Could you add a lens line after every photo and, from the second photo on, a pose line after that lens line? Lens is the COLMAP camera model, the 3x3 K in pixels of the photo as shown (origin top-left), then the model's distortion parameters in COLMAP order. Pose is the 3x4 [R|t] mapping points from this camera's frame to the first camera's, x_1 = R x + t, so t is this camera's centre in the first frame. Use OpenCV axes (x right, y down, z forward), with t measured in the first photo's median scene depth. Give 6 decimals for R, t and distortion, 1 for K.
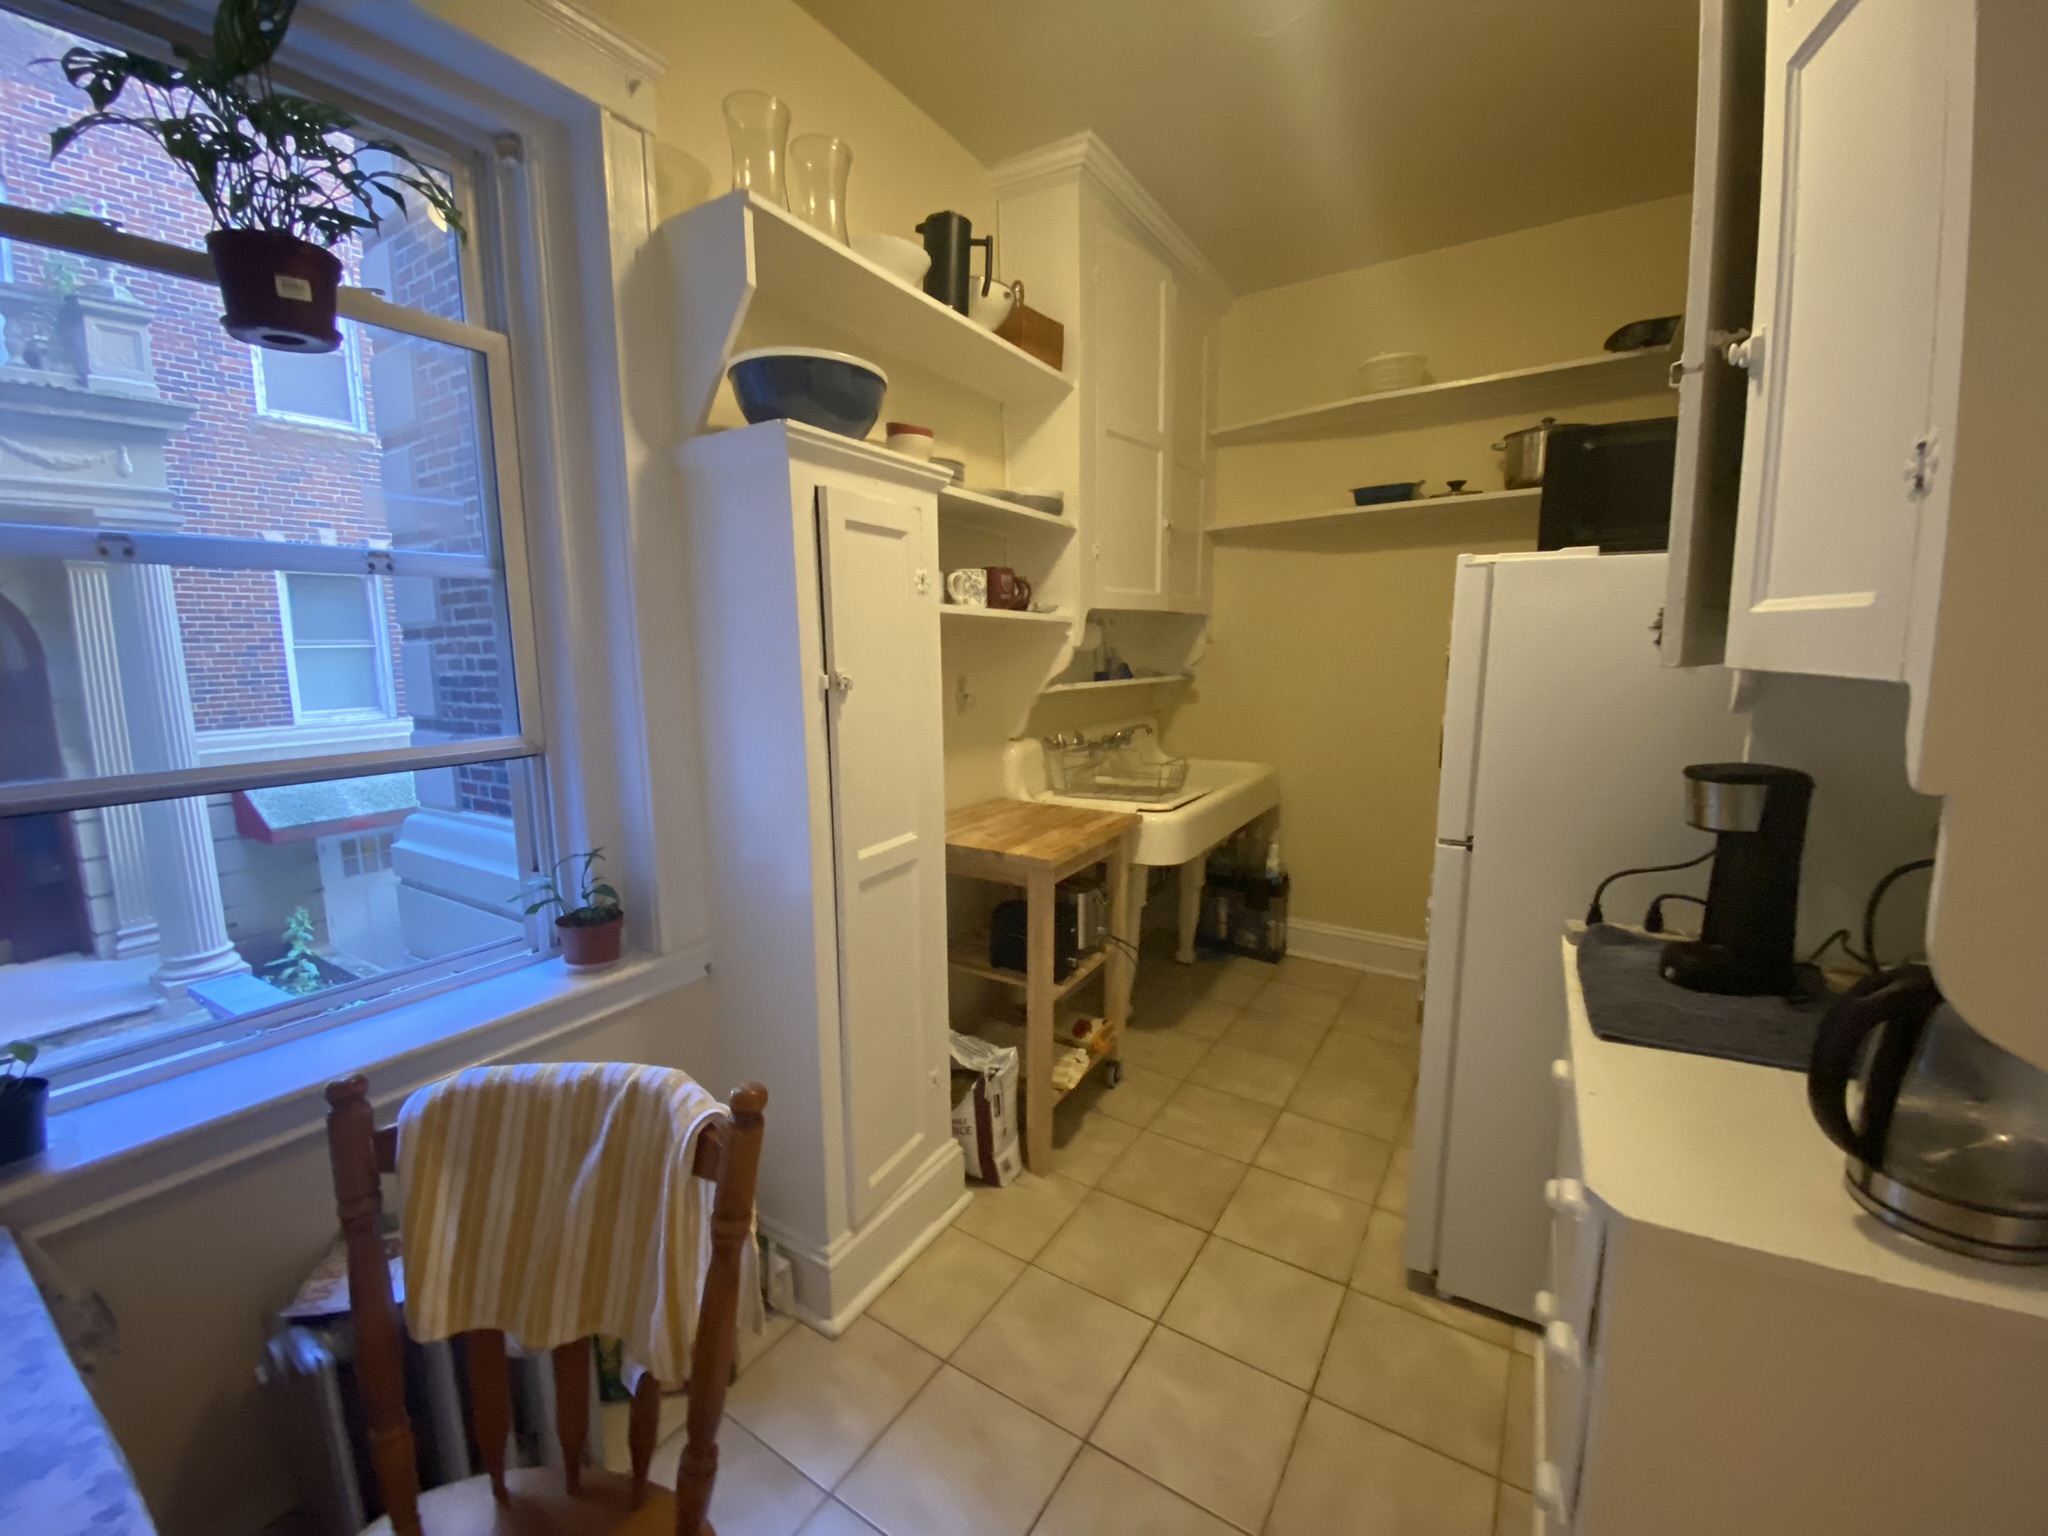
lens RADIAL K [[808.4, 0, 1018.4], [0, 808.4, 759.6], [0, 0, 1]] dist [0.008203, -0.000596]
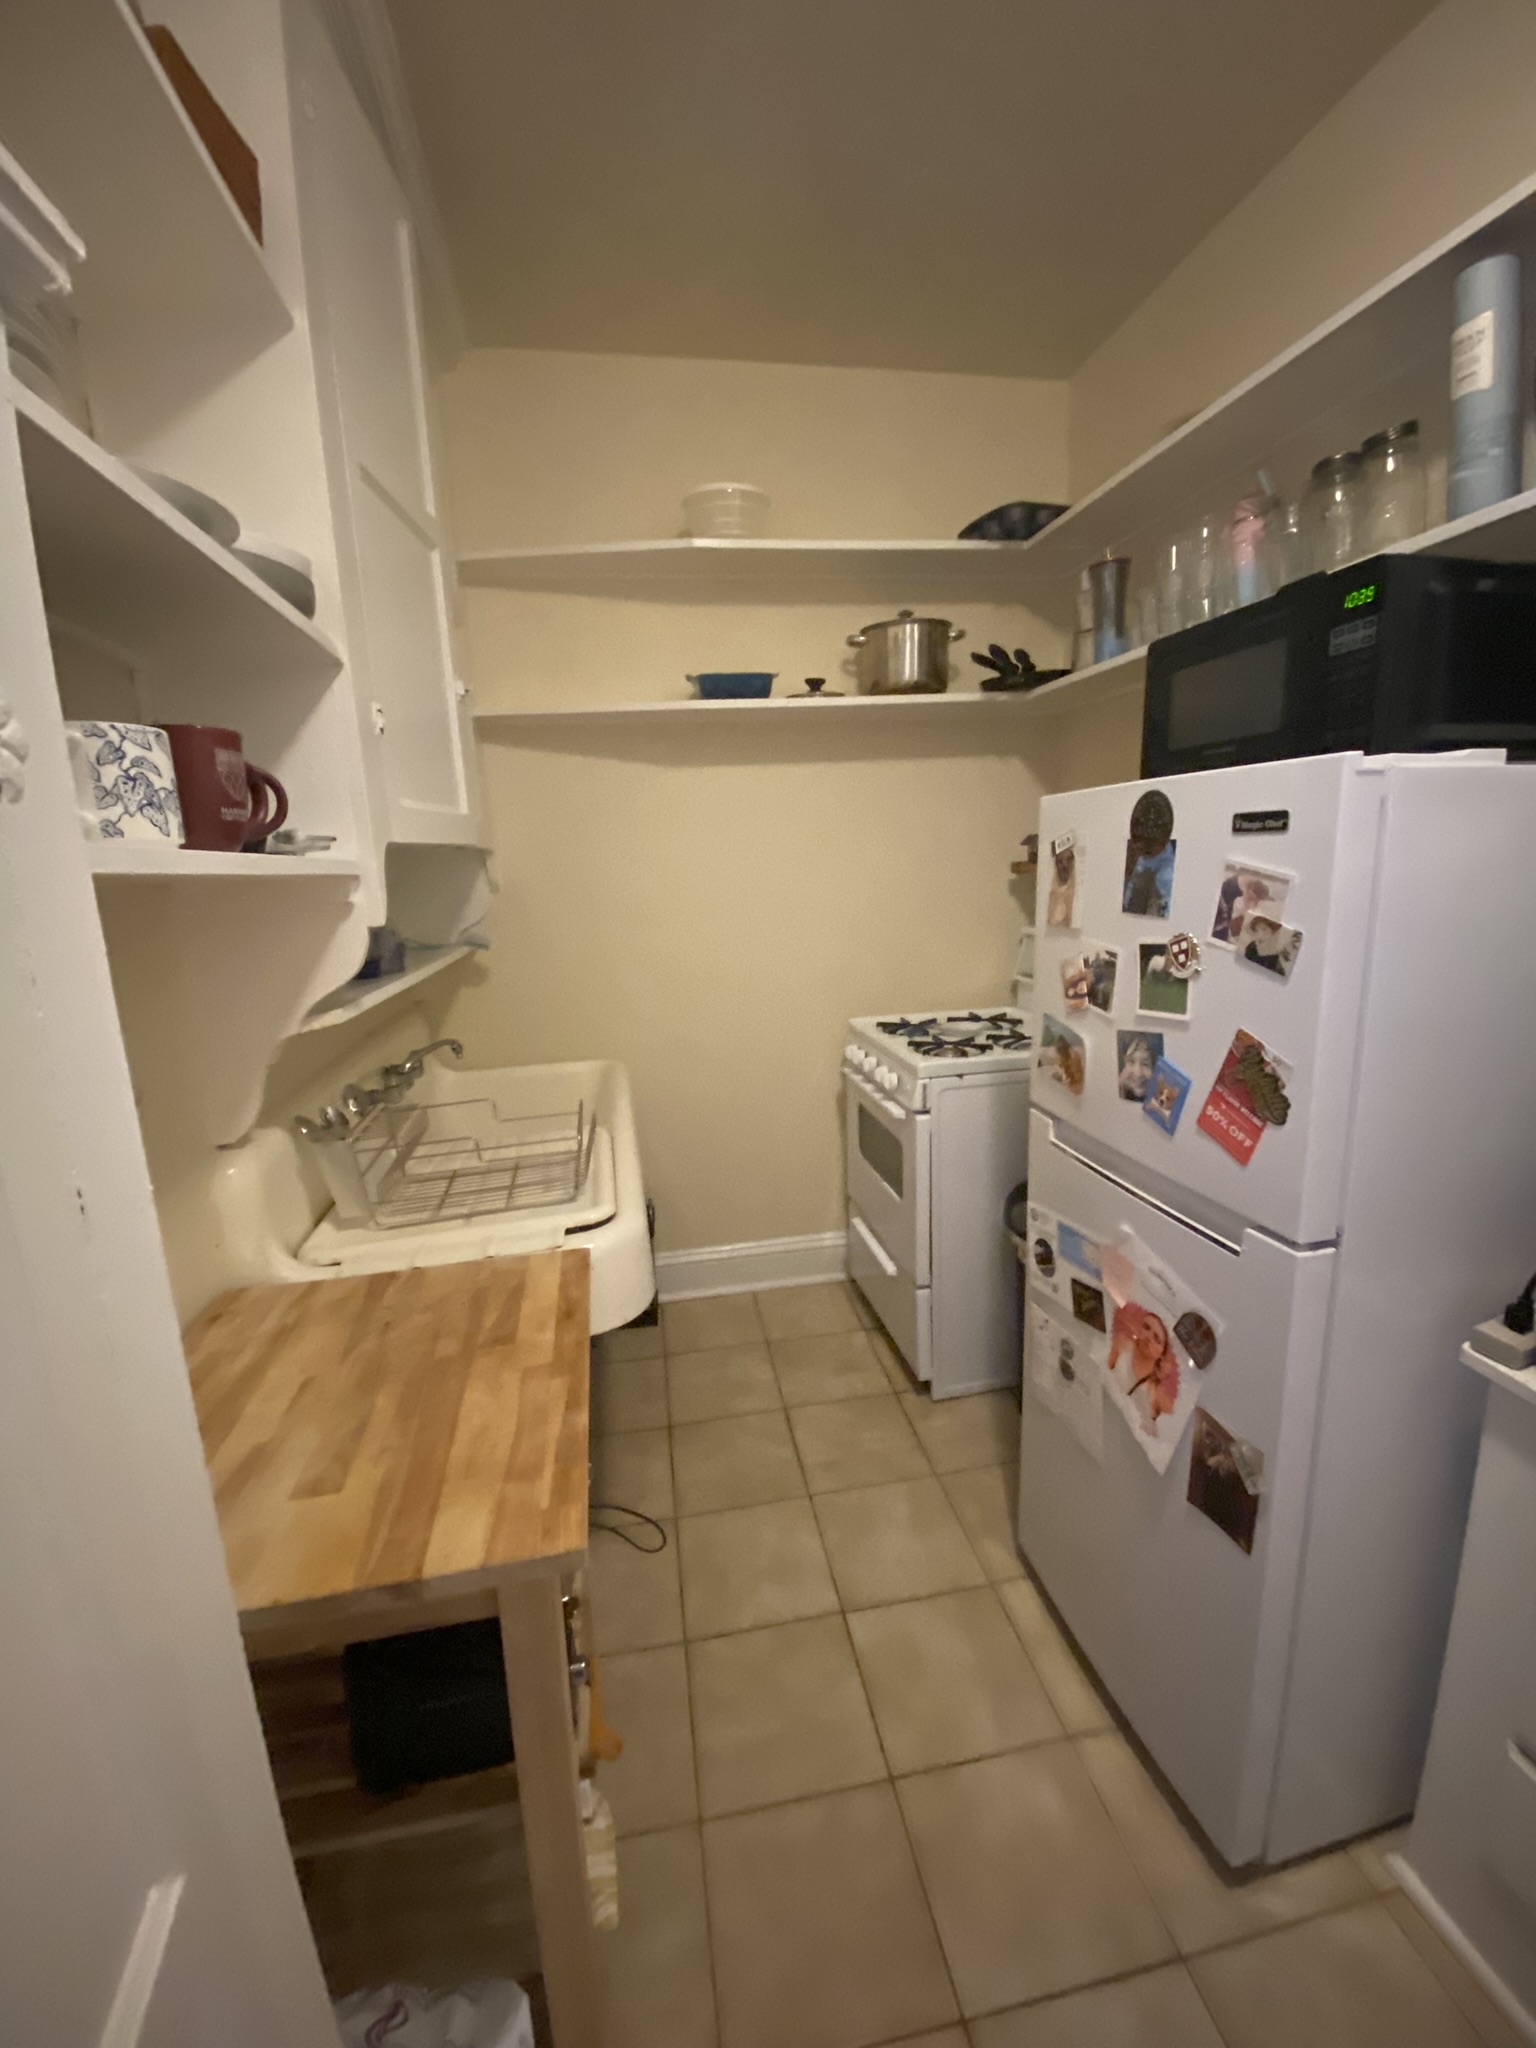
lens RADIAL K [[808.4, 0, 768.9], [0, 808.4, 1014.5], [0, 0, 1]] dist [0.008203, -0.000596]
pose [[0.721323, -0.150881, 0.675965, -0.086521], [0.126590, 0.988263, 0.085504, -0.100961], [-0.680932, 0.023895, 0.731957, 0.506637]]
